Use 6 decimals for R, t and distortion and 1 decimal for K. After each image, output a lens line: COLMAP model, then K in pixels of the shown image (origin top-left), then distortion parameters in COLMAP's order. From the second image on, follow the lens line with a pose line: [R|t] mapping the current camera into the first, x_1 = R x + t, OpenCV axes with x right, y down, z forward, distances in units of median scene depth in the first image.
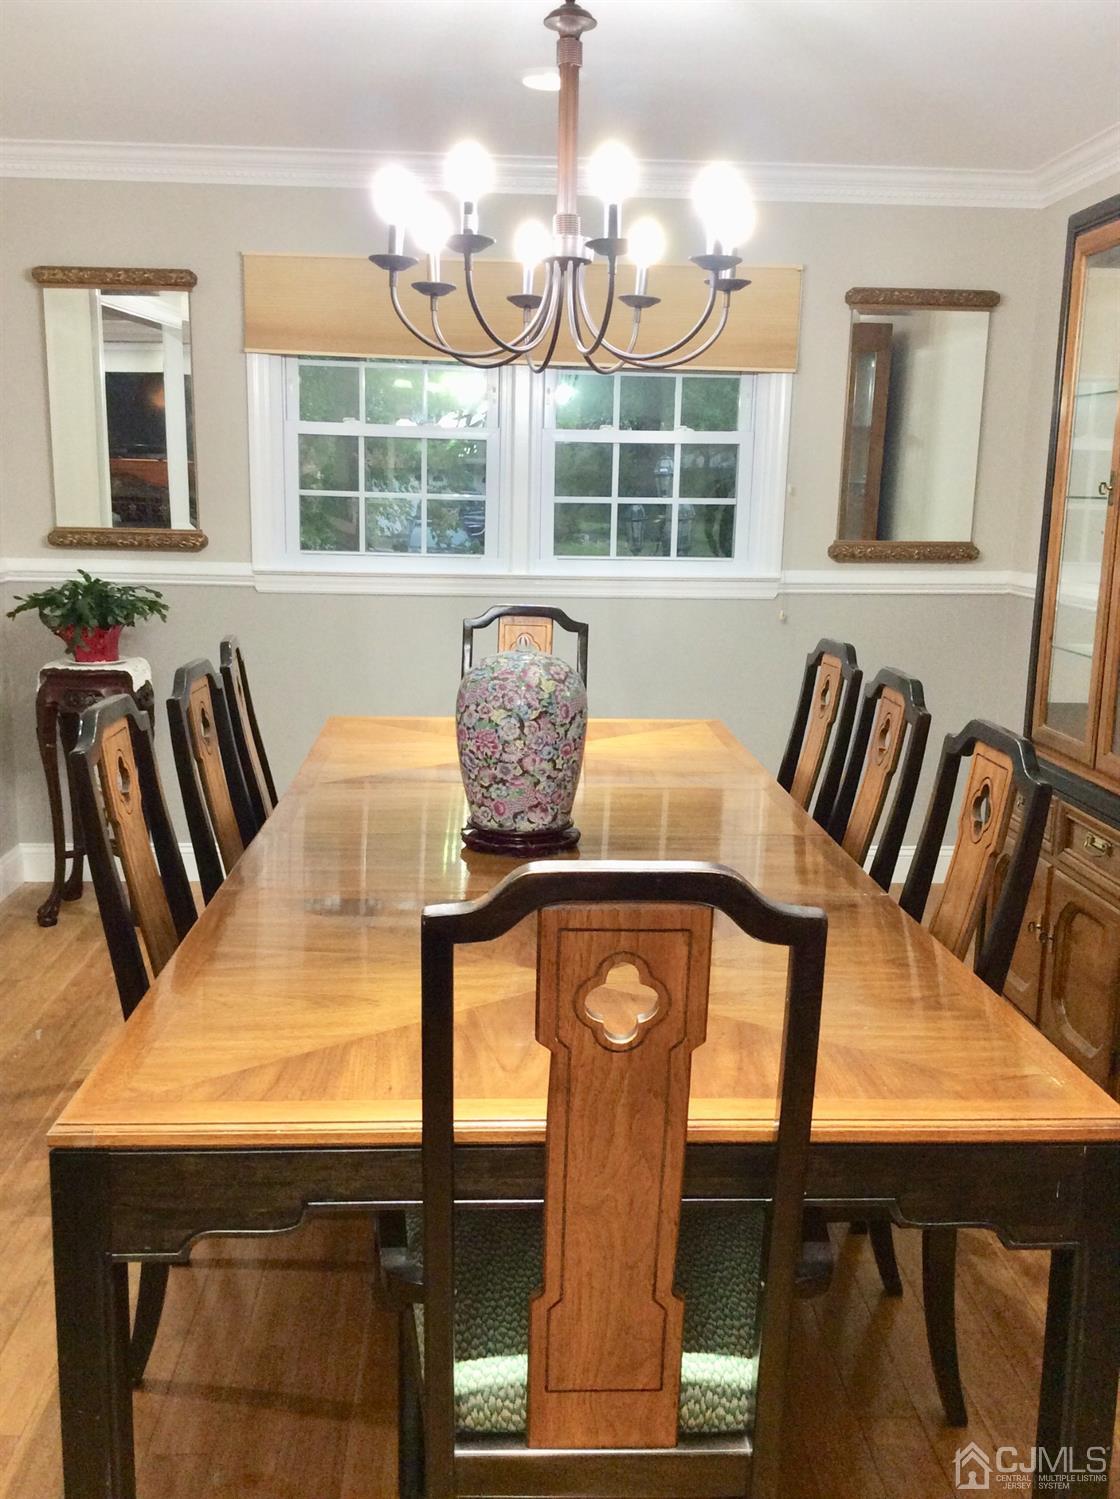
lens RADIAL K [[1369.6, 0, 545.7], [0, 1369.6, 750.7], [0, 0, 1]] dist [0.030931, 0.000000]
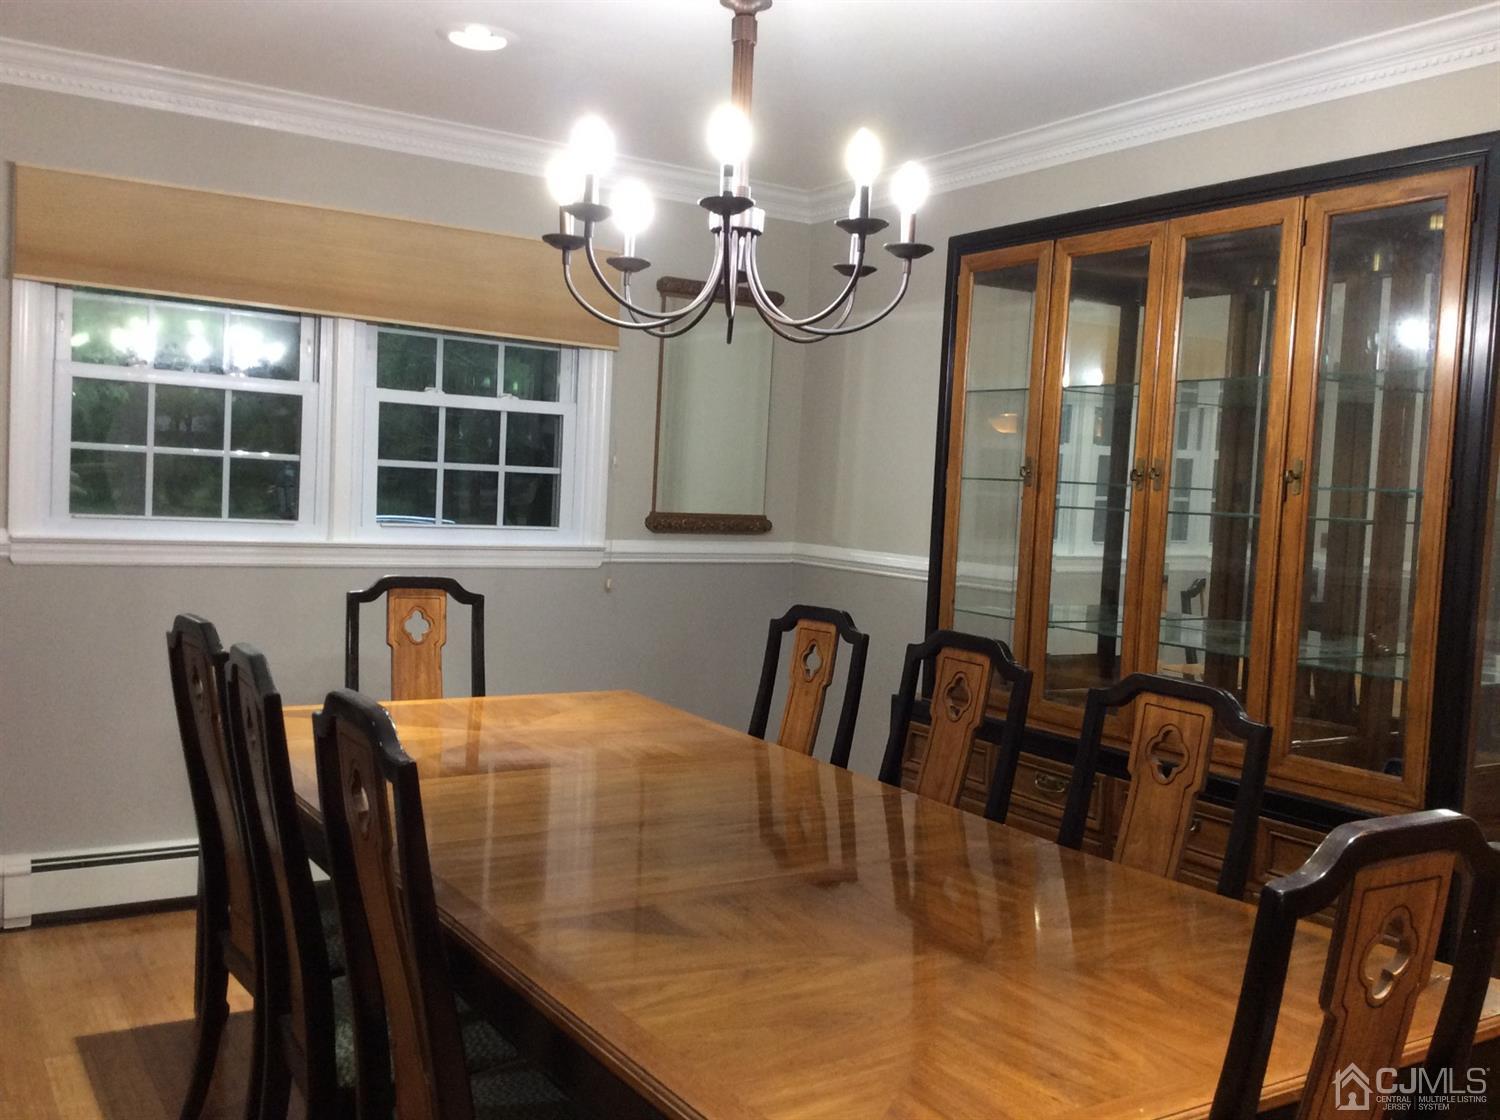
lens RADIAL K [[1370.5, 0, 740.5], [0, 1370.5, 564.7], [0, 0, 1]] dist [0.030931, 0.000000]
pose [[0.871030, -0.005556, 0.491199, -0.249269], [0.061218, 0.993368, -0.097321, -0.010178], [-0.487401, 0.114840, 0.865594, 0.088322]]
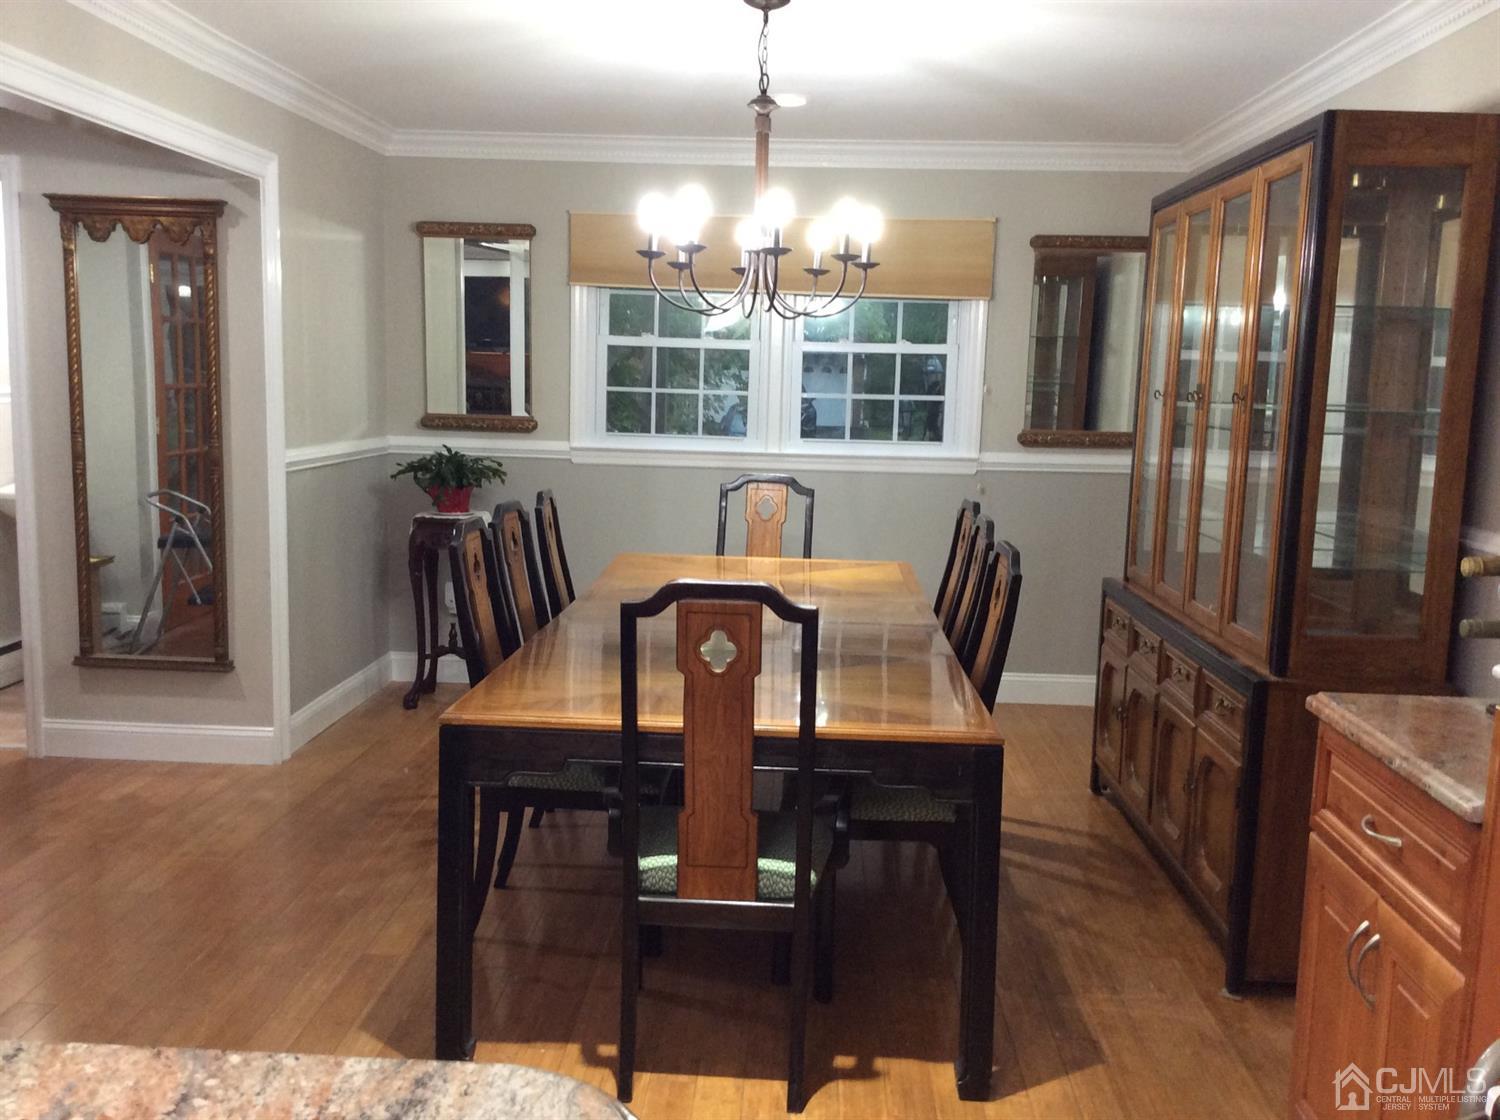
lens RADIAL K [[1370.5, 0, 745.8], [0, 1370.5, 567.0], [0, 0, 1]] dist [0.030931, 0.000000]
pose [[0.995427, 0.020266, -0.093355, 0.081341], [-0.025033, 0.998426, -0.050180, 0.046160], [0.092191, 0.052287, 0.994368, -0.294283]]
